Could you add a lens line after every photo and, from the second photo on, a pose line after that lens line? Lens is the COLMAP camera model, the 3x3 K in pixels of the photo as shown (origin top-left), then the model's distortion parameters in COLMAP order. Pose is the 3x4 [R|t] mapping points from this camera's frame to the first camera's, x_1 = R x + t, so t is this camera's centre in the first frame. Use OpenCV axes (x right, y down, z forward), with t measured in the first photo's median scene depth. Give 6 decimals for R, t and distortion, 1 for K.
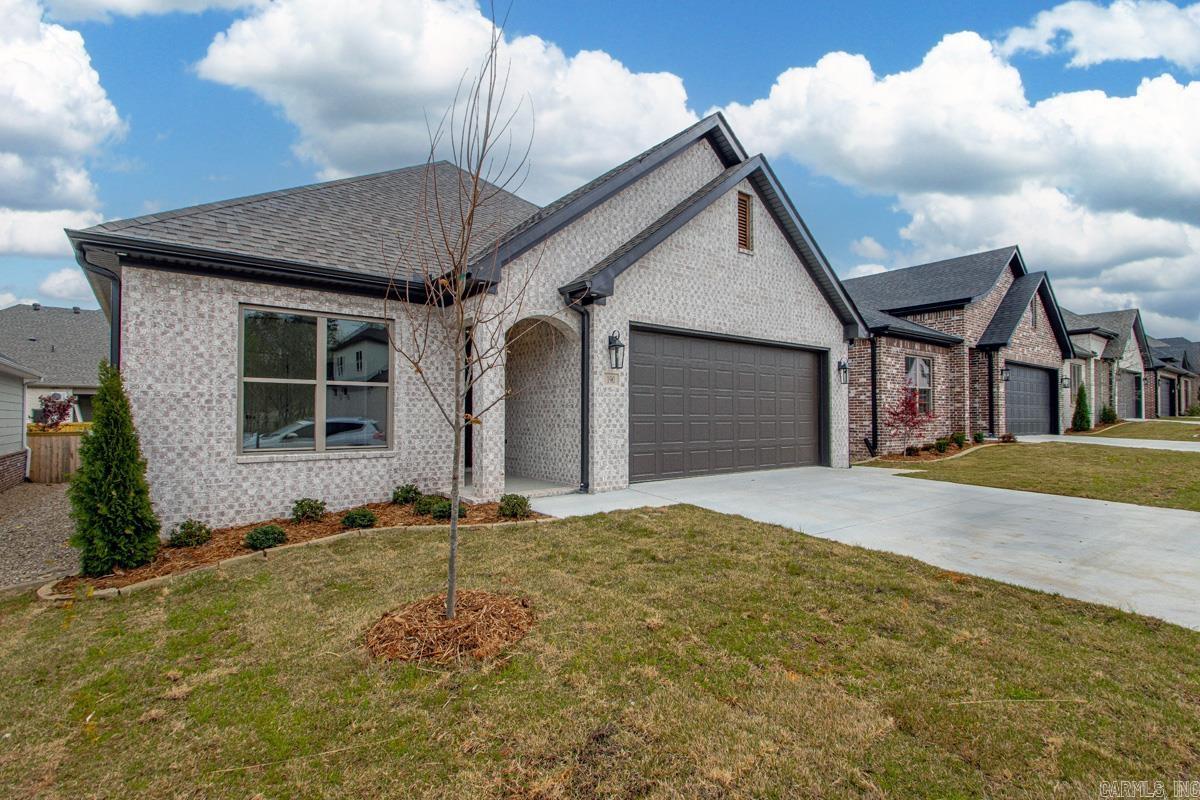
lens RADIAL K [[558.6, 0, 621.4], [0, 558.6, 407.4], [0, 0, 1]] dist [0.003596, -0.000355]
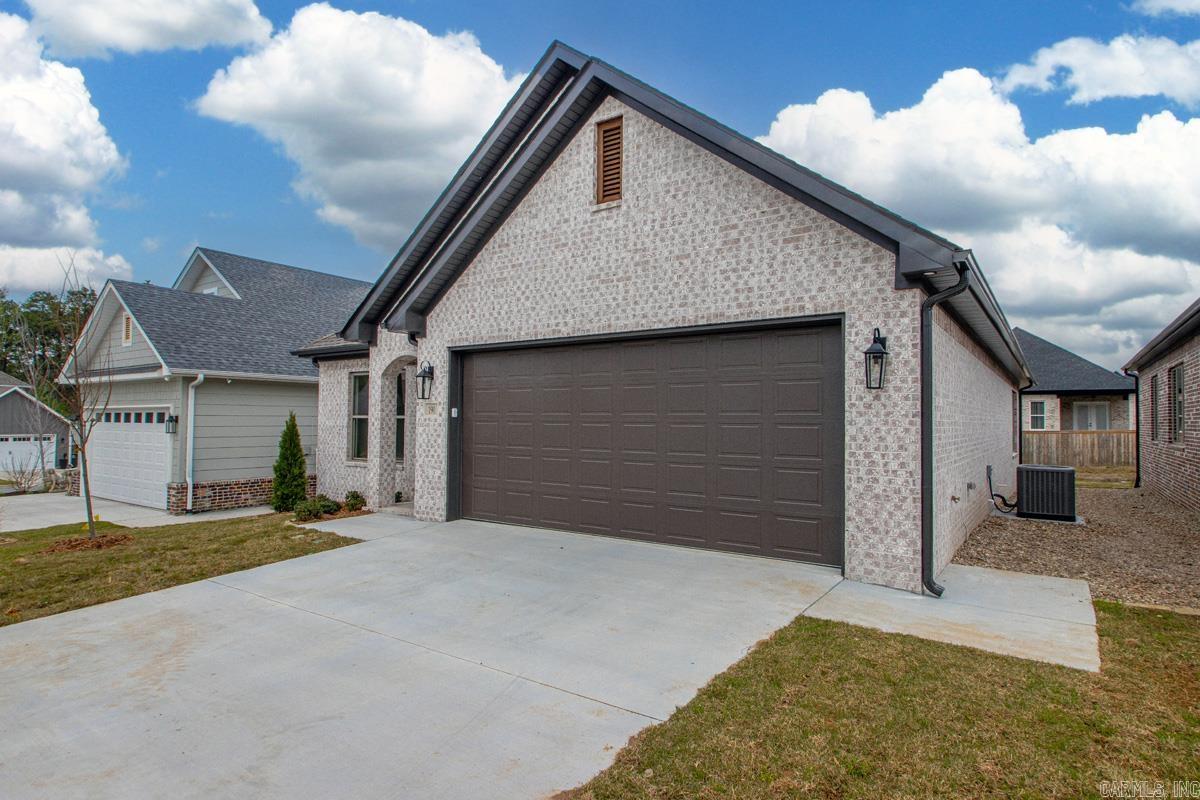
lens RADIAL K [[649.0, 0, 623.0], [0, 649.0, 398.3], [0, 0, 1]] dist [0.001363, 0.000232]
pose [[0.305379, -0.028990, -0.951790, 1.213626], [0.011815, 0.999575, -0.026655, -0.036057], [0.952158, -0.003105, 0.305591, 0.989689]]
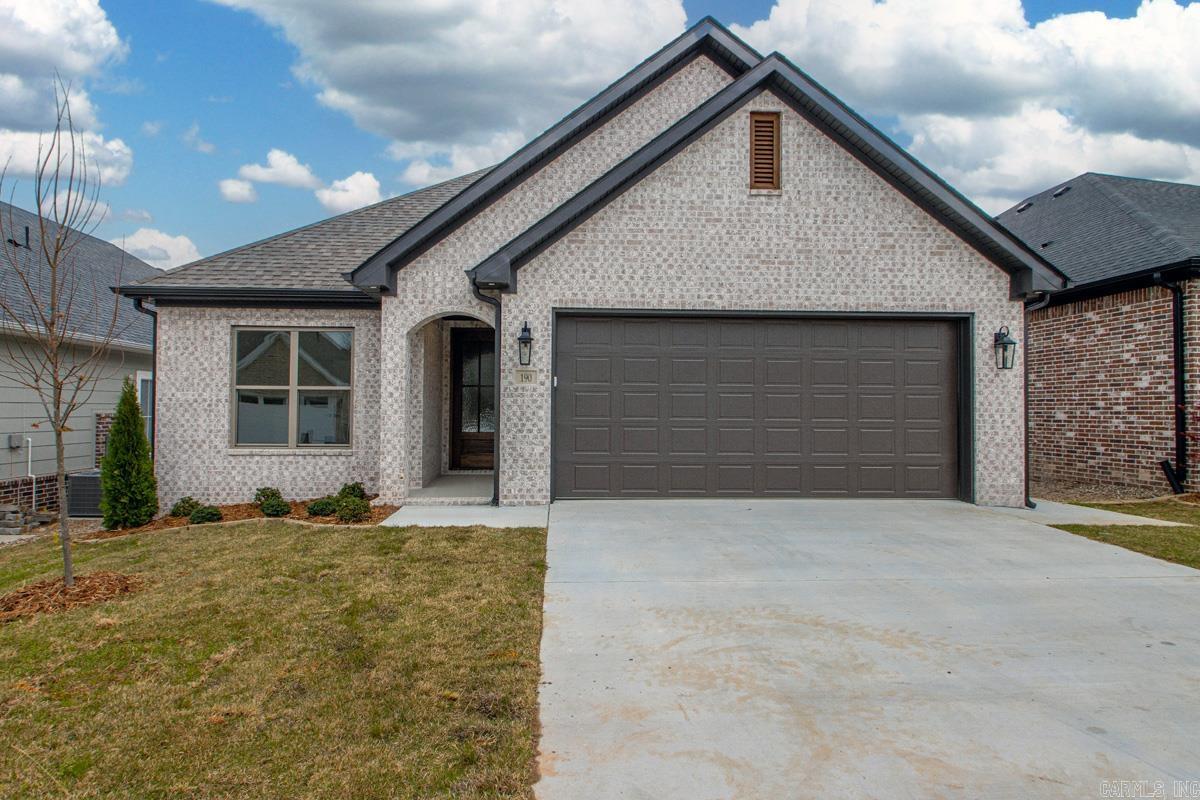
lens RADIAL K [[649.0, 0, 612.7], [0, 649.0, 398.9], [0, 0, 1]] dist [0.001363, 0.000232]
pose [[0.814376, -0.006059, -0.580306, 0.690862], [0.003841, 0.999980, -0.005051, -0.011341], [0.580325, 0.001884, 0.814383, 0.259953]]
